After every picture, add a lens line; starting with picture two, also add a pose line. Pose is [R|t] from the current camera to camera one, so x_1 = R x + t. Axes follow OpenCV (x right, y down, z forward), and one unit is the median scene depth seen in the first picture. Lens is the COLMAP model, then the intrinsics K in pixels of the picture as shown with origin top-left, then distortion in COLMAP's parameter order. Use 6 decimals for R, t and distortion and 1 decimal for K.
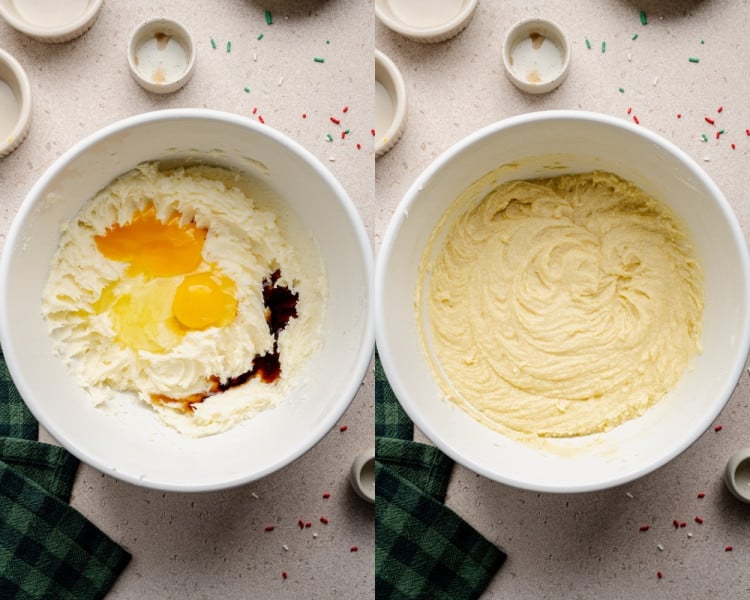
lens RADIAL K [[594.1, 0, 377.4], [0, 594.1, 300.1], [0, 0, 1]] dist [0.014473, -0.010841]
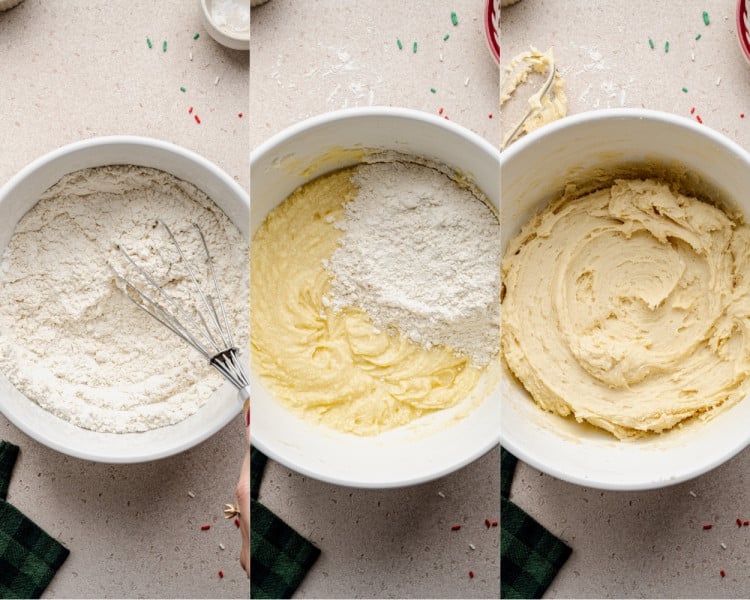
lens RADIAL K [[594.1, 0, 370.4], [0, 594.1, 298.8], [0, 0, 1]] dist [0.014473, -0.010841]
pose [[0.999988, -0.002153, 0.004329, -0.582700], [0.002160, 0.999996, -0.001762, 0.000027], [-0.004325, 0.001771, 0.999989, -0.002464]]
